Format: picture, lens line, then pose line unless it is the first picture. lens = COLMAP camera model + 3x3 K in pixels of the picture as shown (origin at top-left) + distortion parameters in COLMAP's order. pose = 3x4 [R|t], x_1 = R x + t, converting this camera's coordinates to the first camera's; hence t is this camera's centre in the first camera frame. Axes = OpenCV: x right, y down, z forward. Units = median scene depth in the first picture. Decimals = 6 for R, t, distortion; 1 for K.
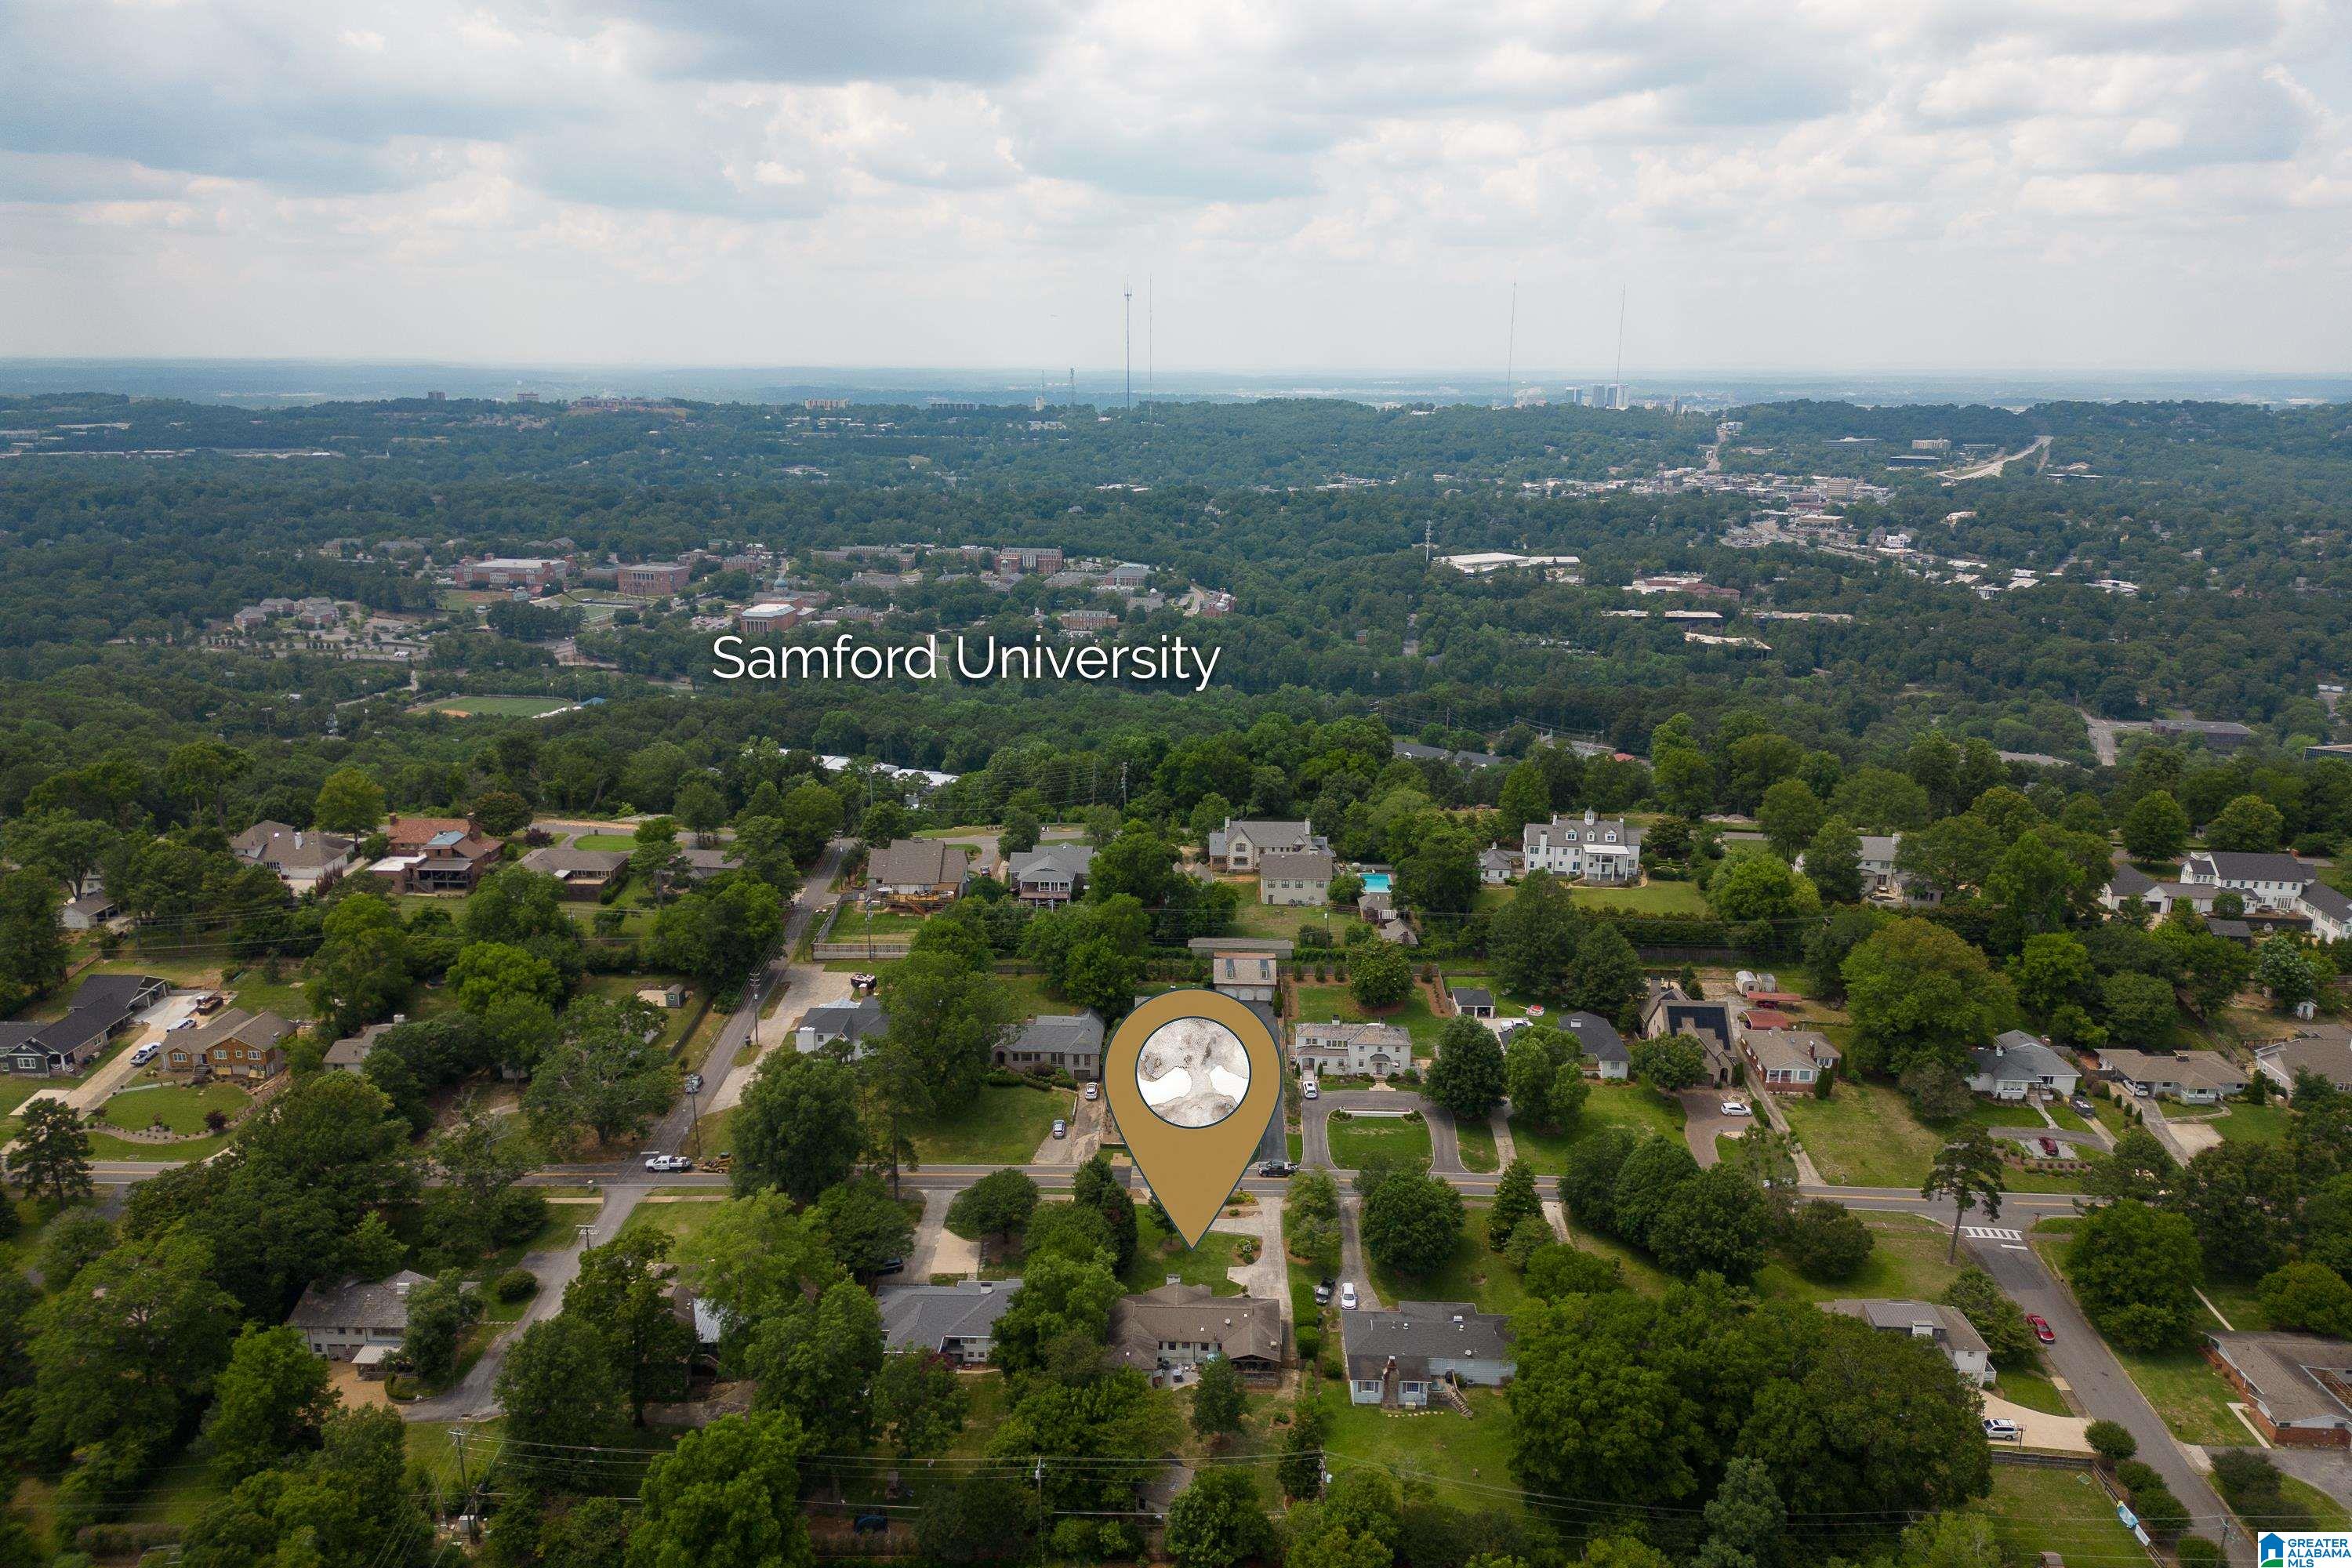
lens RADIAL K [[1637.8, 0, 1173.1], [0, 1637.8, 755.8], [0, 0, 1]] dist [0.075521, -0.081801]
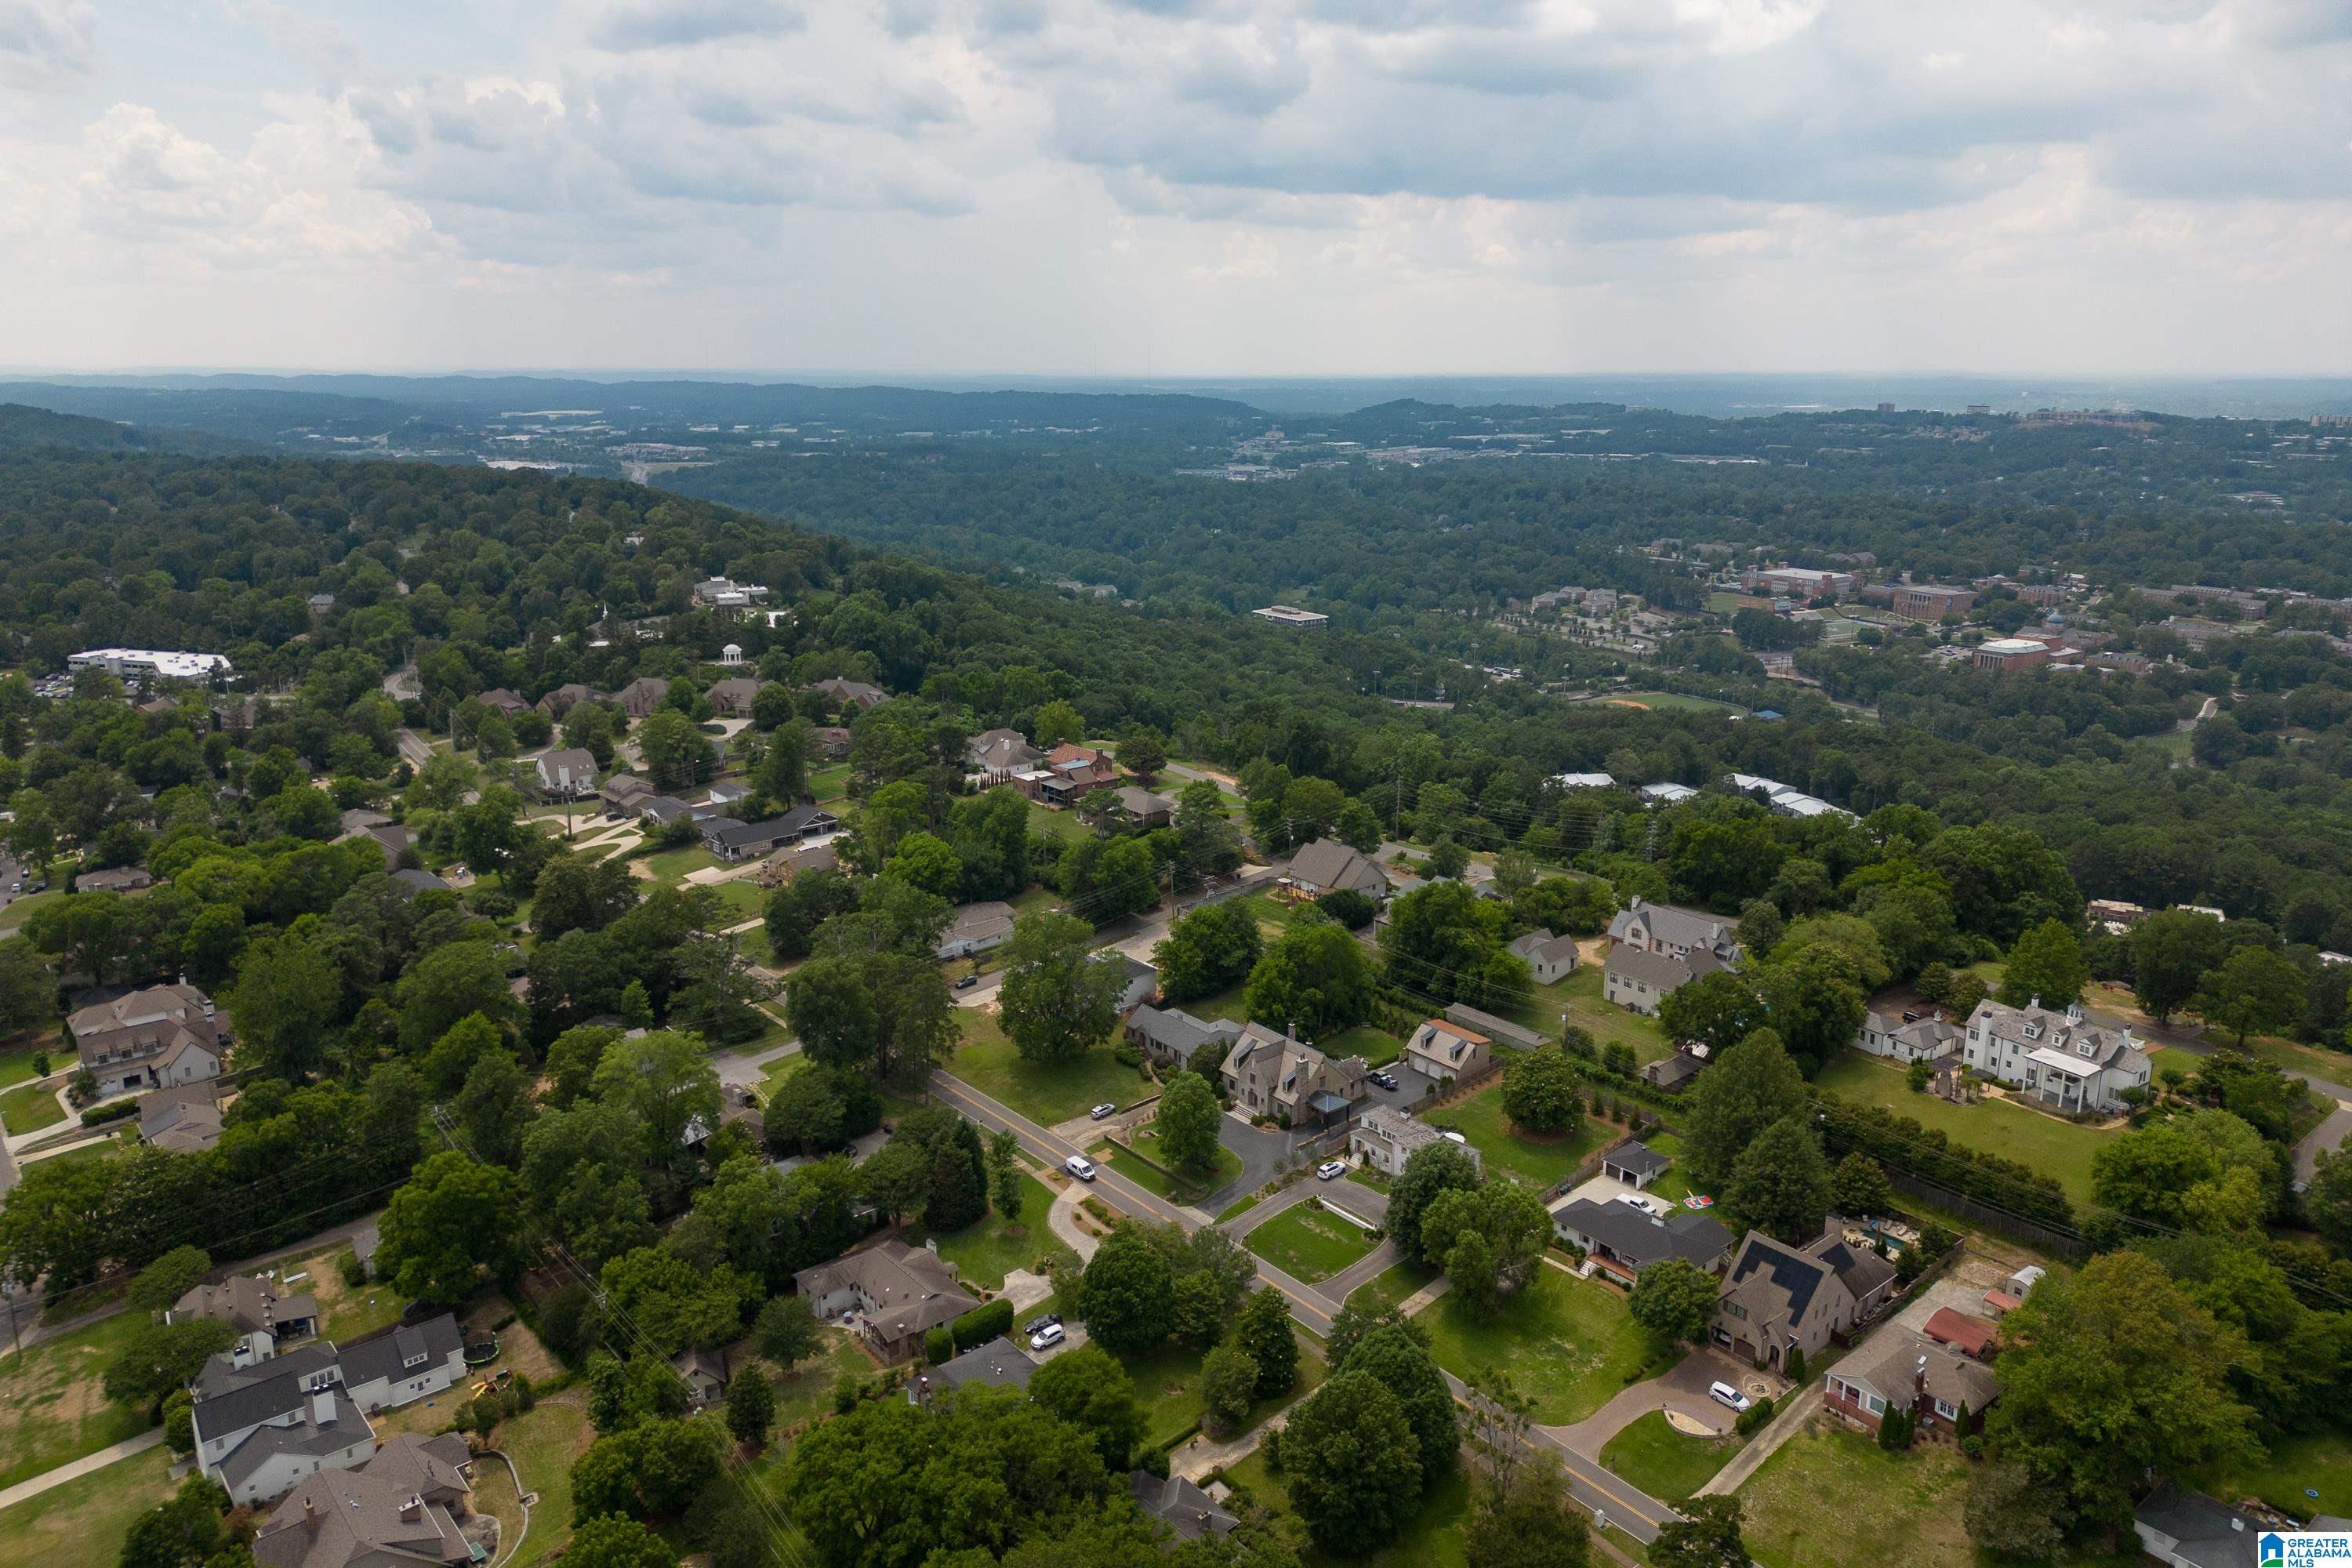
lens RADIAL K [[1637.8, 0, 1173.1], [0, 1637.8, 755.8], [0, 0, 1]] dist [0.075521, -0.081801]
pose [[0.666568, 0.168295, -0.726198, 0.095248], [-0.173189, 0.982488, 0.068722, -0.010256], [0.725046, 0.079962, 0.684042, 0.043415]]
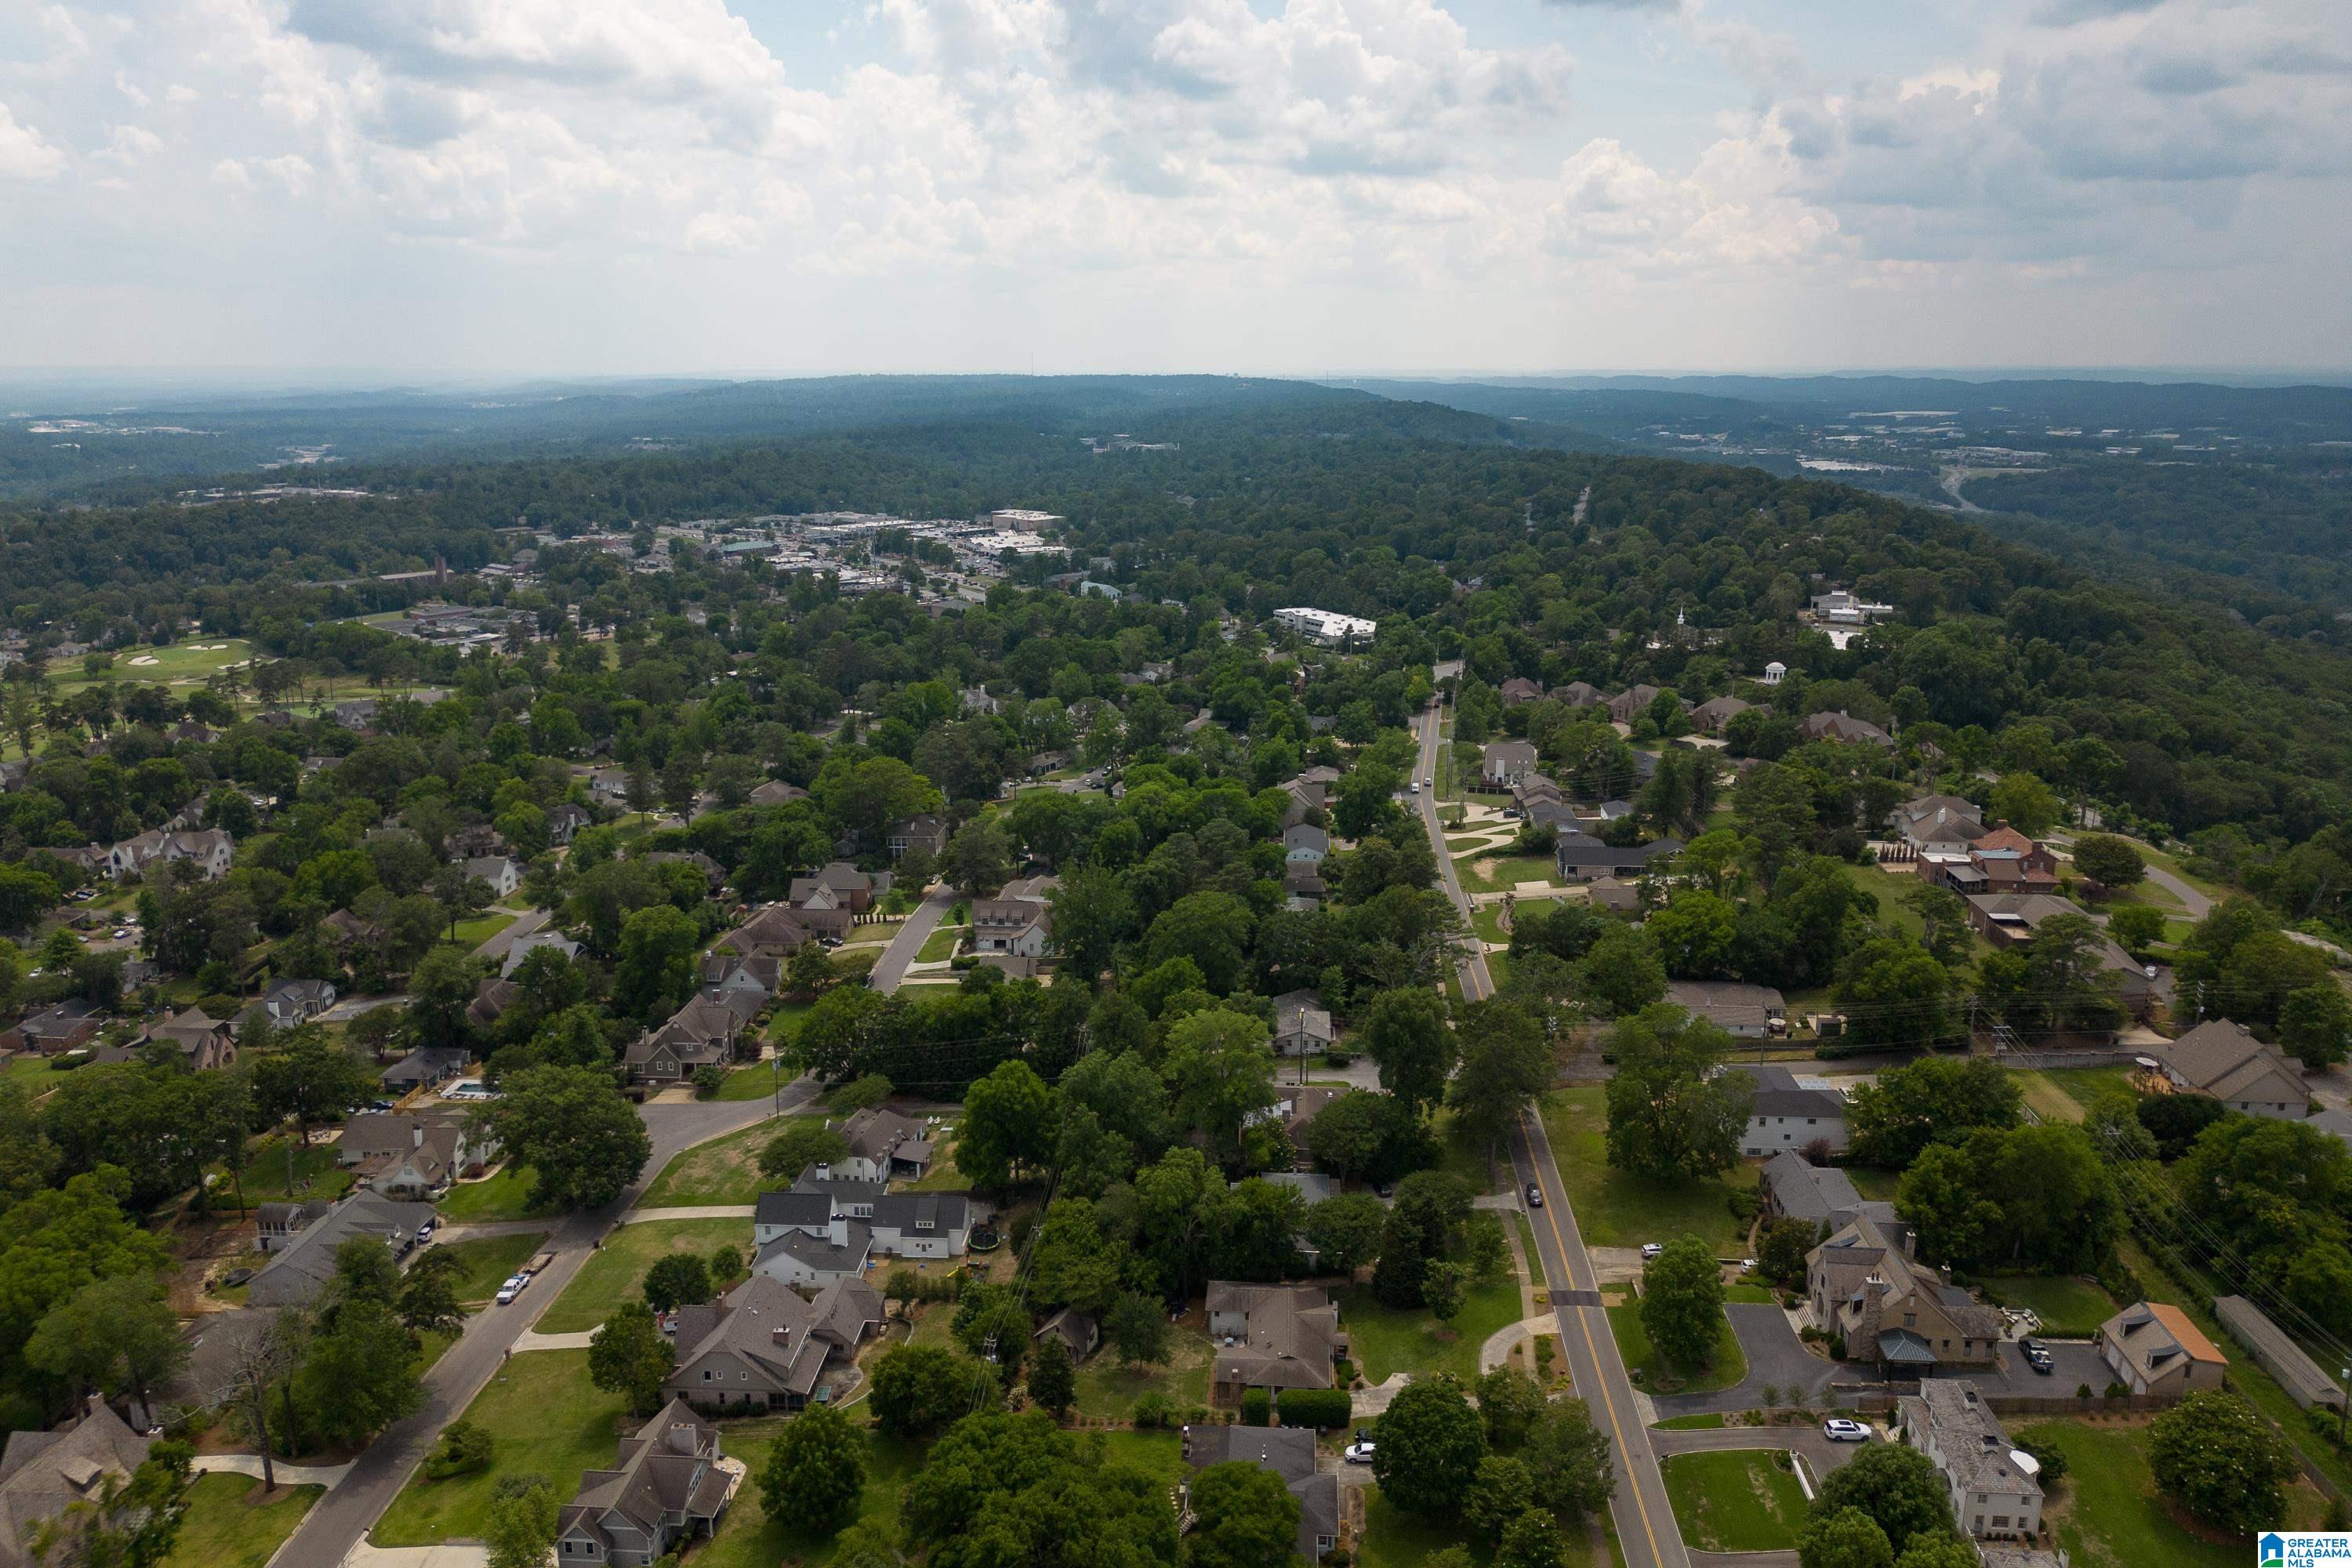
lens RADIAL K [[1637.8, 0, 1173.1], [0, 1637.8, 755.8], [0, 0, 1]] dist [0.075521, -0.081801]
pose [[-0.038692, 0.226598, -0.973220, 0.103174], [-0.234839, 0.944608, 0.229273, -0.022213], [0.971264, 0.237421, 0.016665, 0.092594]]
